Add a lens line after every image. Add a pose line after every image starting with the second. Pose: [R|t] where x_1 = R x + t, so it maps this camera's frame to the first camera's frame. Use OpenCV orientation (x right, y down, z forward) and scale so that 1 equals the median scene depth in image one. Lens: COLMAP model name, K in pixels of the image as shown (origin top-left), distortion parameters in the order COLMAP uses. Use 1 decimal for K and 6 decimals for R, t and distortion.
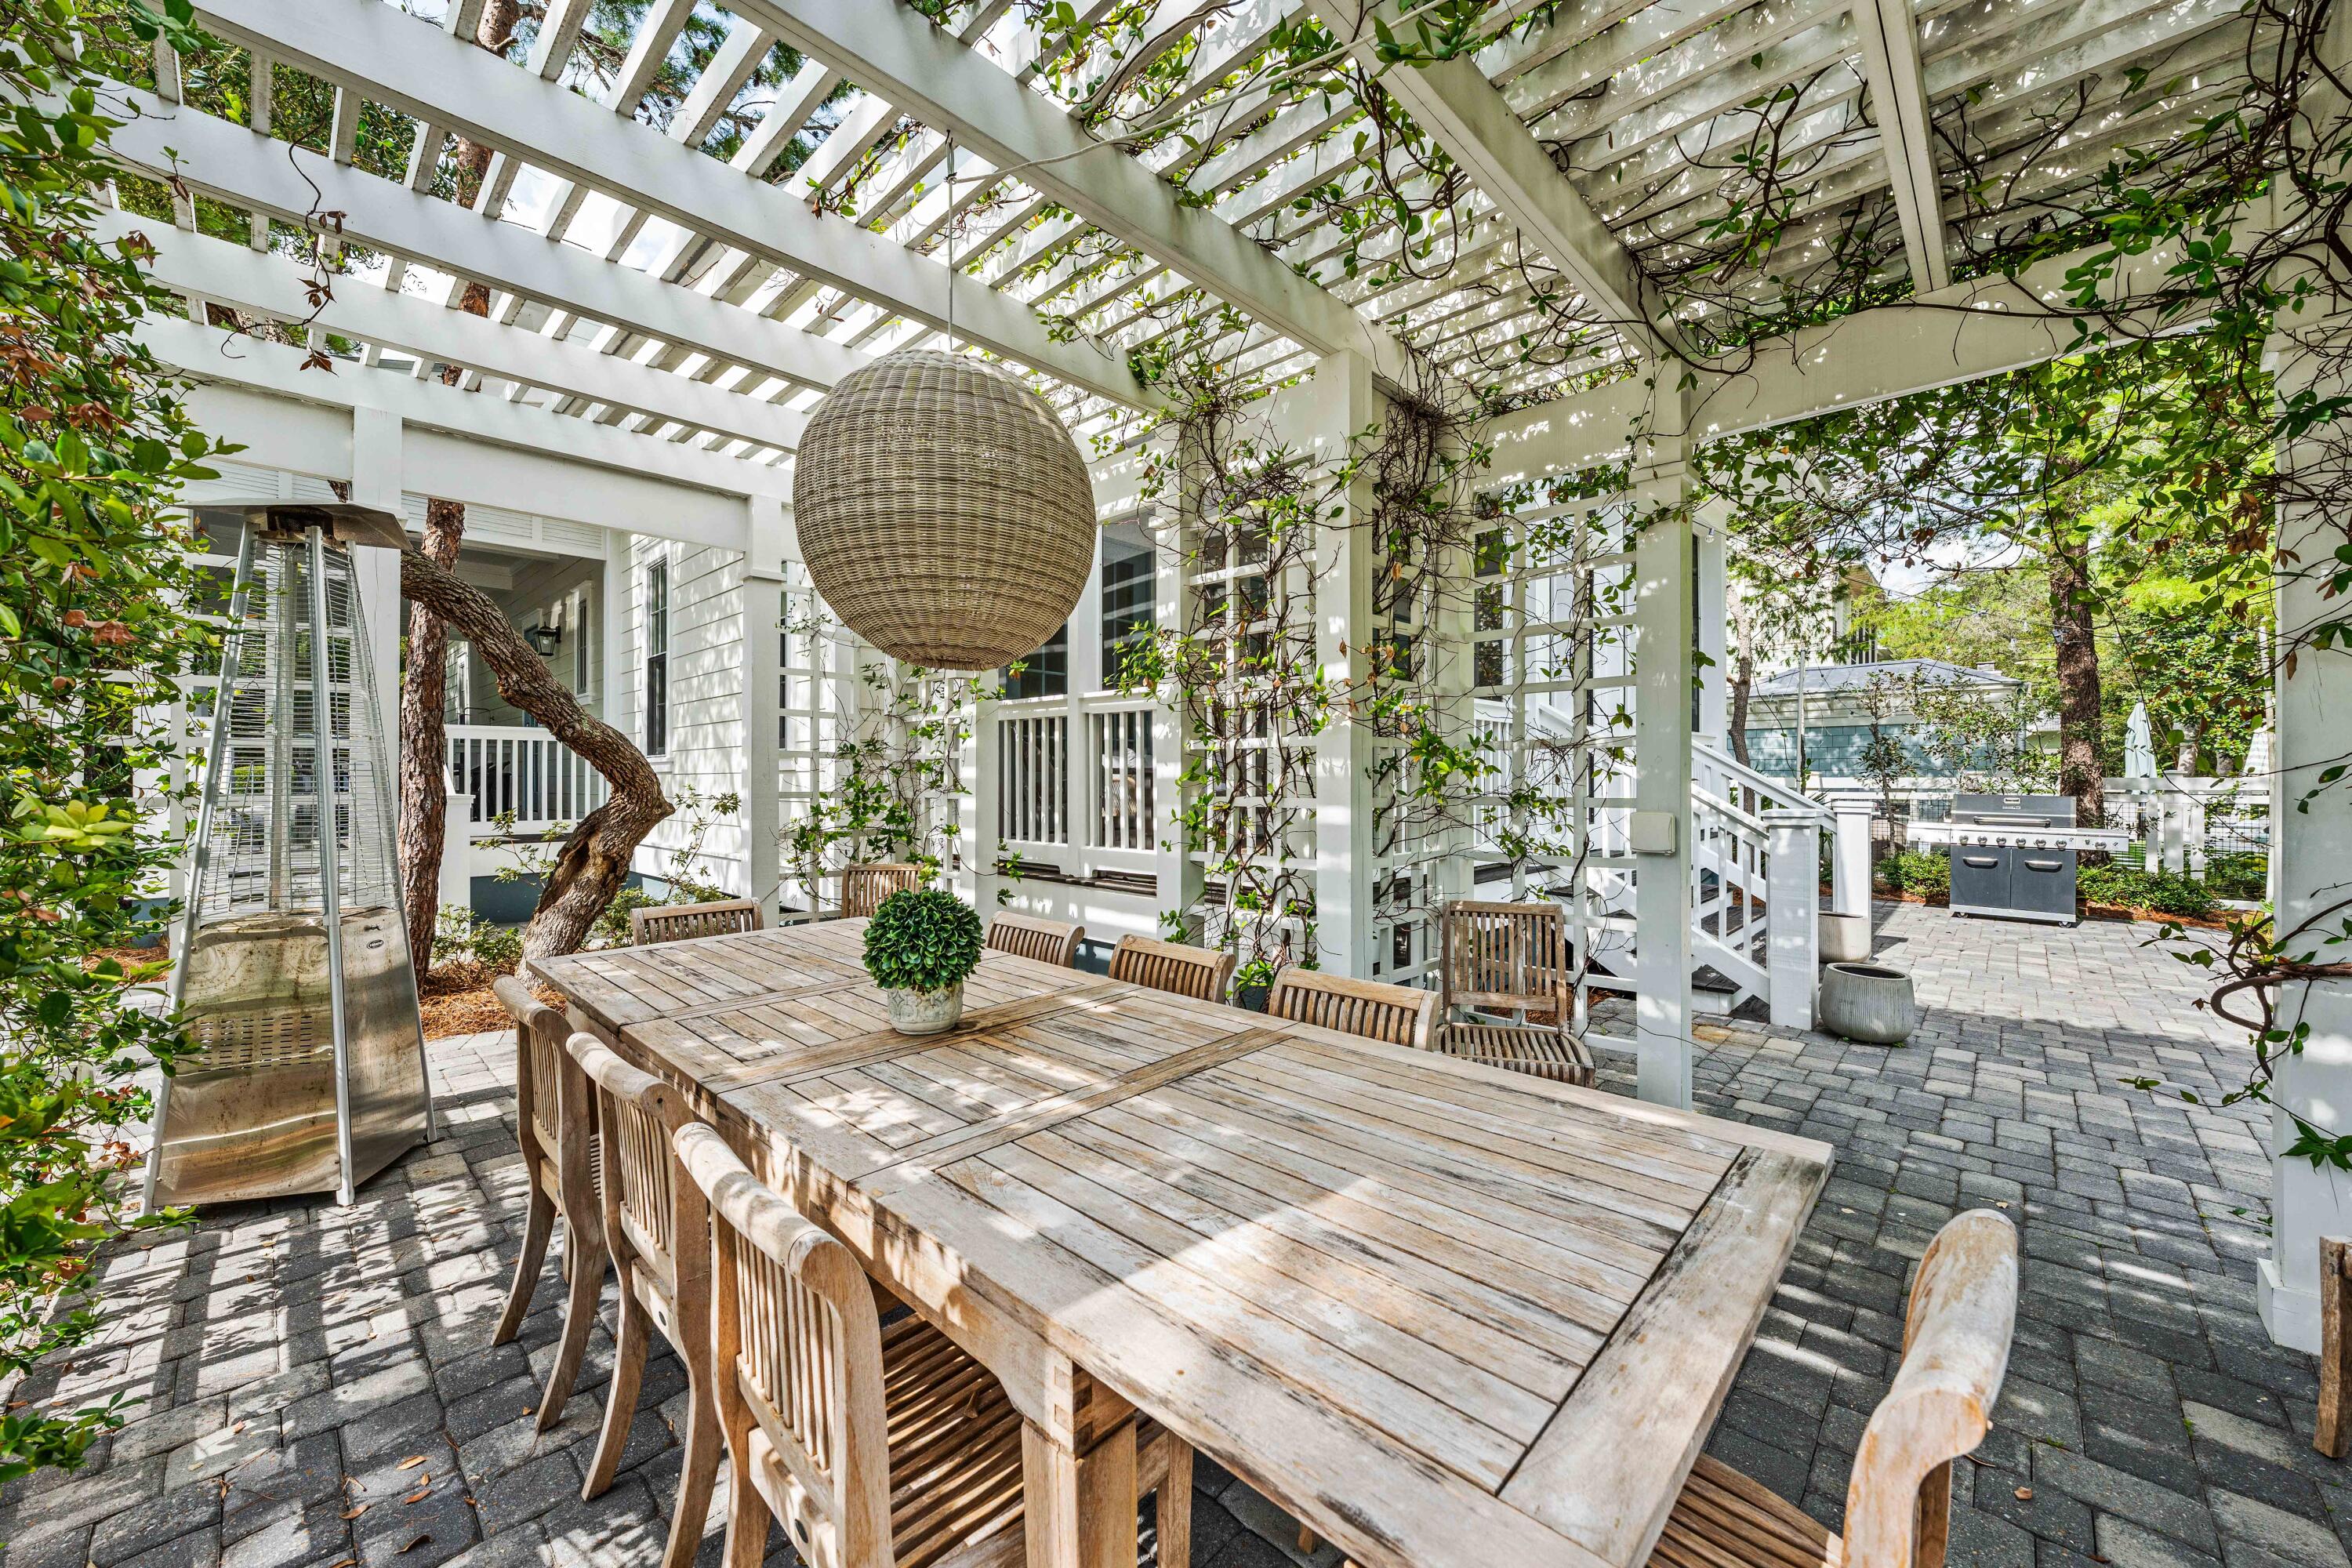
lens RADIAL K [[885.0, 0, 1175.2], [0, 885.0, 780.3], [0, 0, 1]] dist [-0.004307, 0.001008]
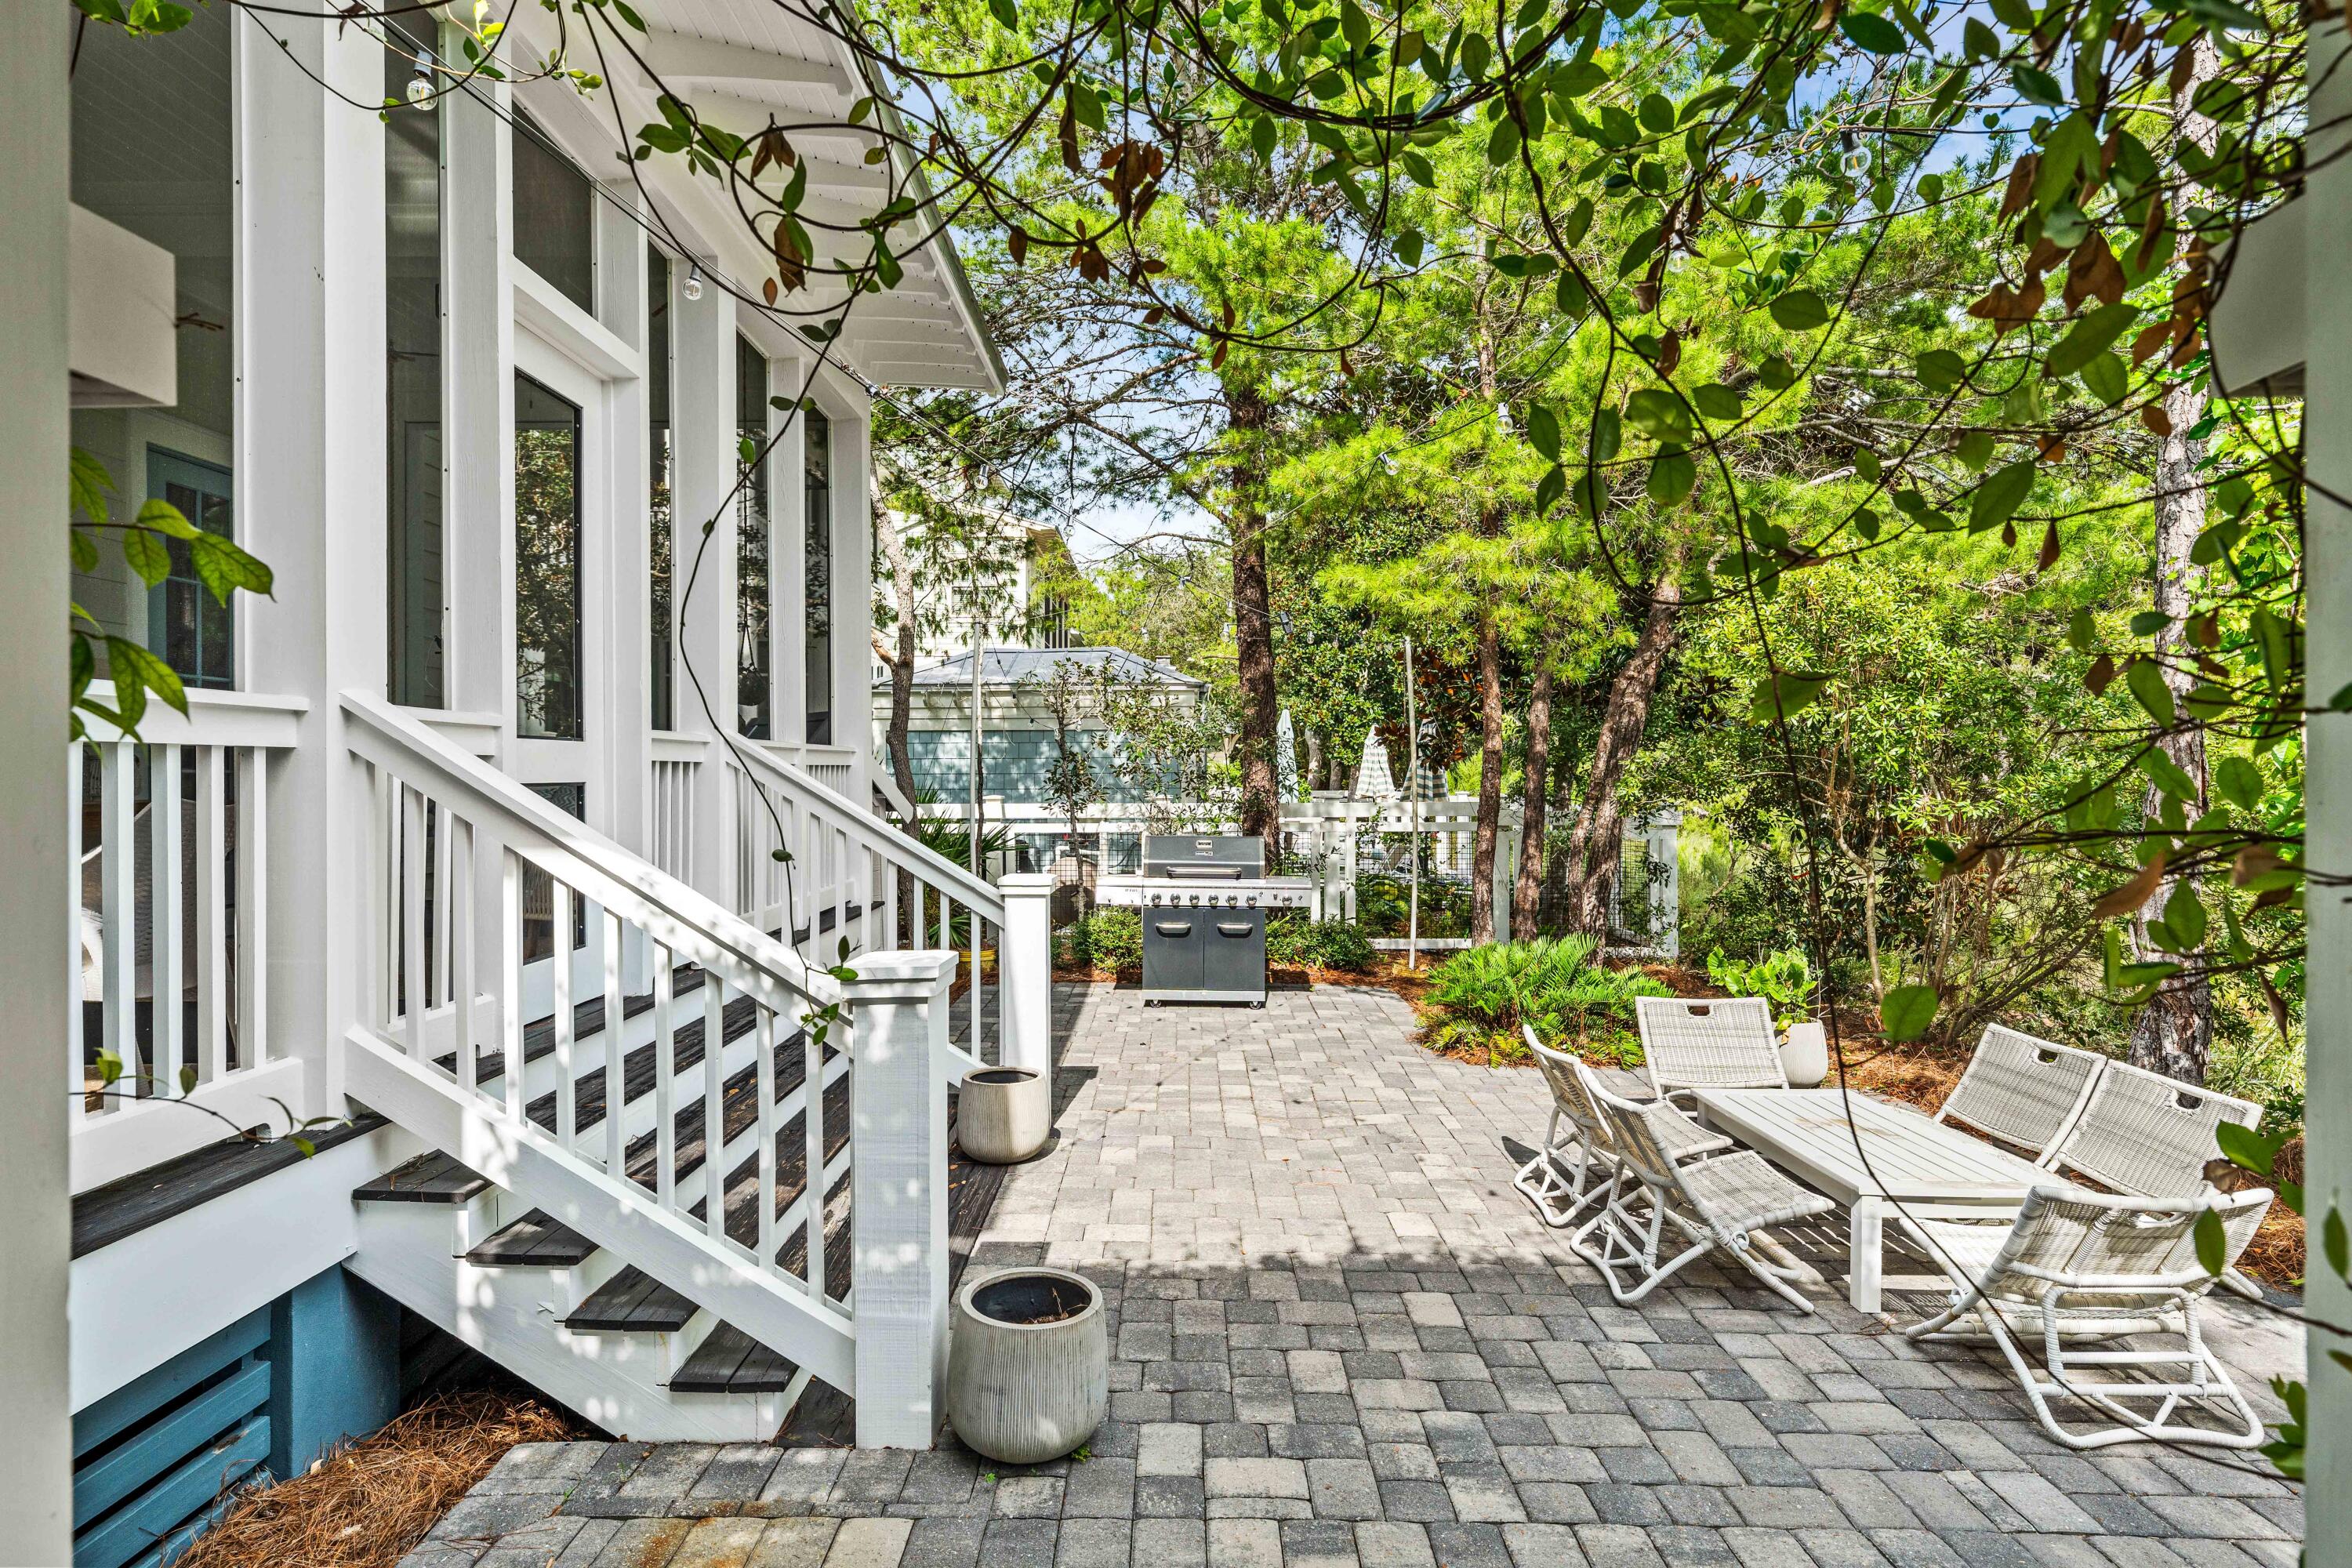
lens RADIAL K [[1257.2, 0, 1169.1], [0, 1257.2, 782.5], [0, 0, 1]] dist [-0.000104, -0.000008]
pose [[0.732180, -0.003604, 0.681102, 0.145132], [0.002647, 0.999994, 0.002445, -0.023538], [-0.681106, 0.000012, 0.732184, 0.173695]]
